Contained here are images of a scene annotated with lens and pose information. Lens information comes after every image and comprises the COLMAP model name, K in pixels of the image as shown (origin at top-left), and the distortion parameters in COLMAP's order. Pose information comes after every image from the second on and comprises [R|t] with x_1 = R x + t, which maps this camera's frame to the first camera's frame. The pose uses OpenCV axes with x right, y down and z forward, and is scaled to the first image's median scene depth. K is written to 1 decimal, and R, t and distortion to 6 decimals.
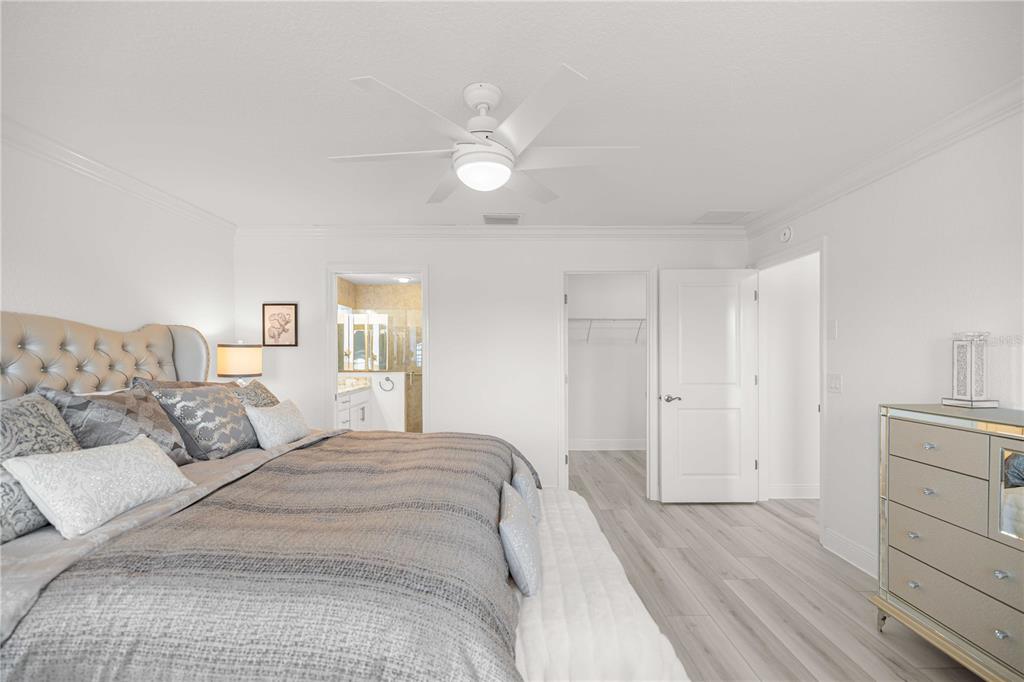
lens RADIAL K [[437.4, 0, 509.6], [0, 437.4, 343.4], [0, 0, 1]] dist [0.000288, 0.000068]
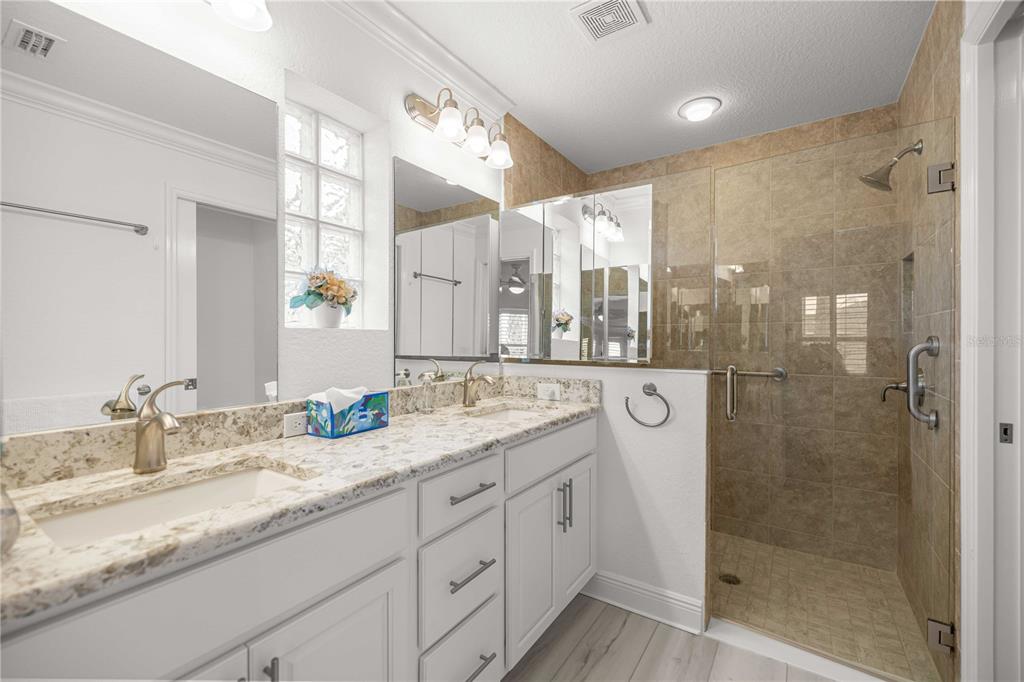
lens RADIAL K [[437.4, 0, 509.6], [0, 437.4, 343.4], [0, 0, 1]] dist [0.000288, 0.000068]
pose [[0.816535, 0.003575, -0.577284, -0.177645], [0.010698, 0.999715, 0.021323, 0.039385], [0.577196, -0.023587, 0.816265, 0.676115]]
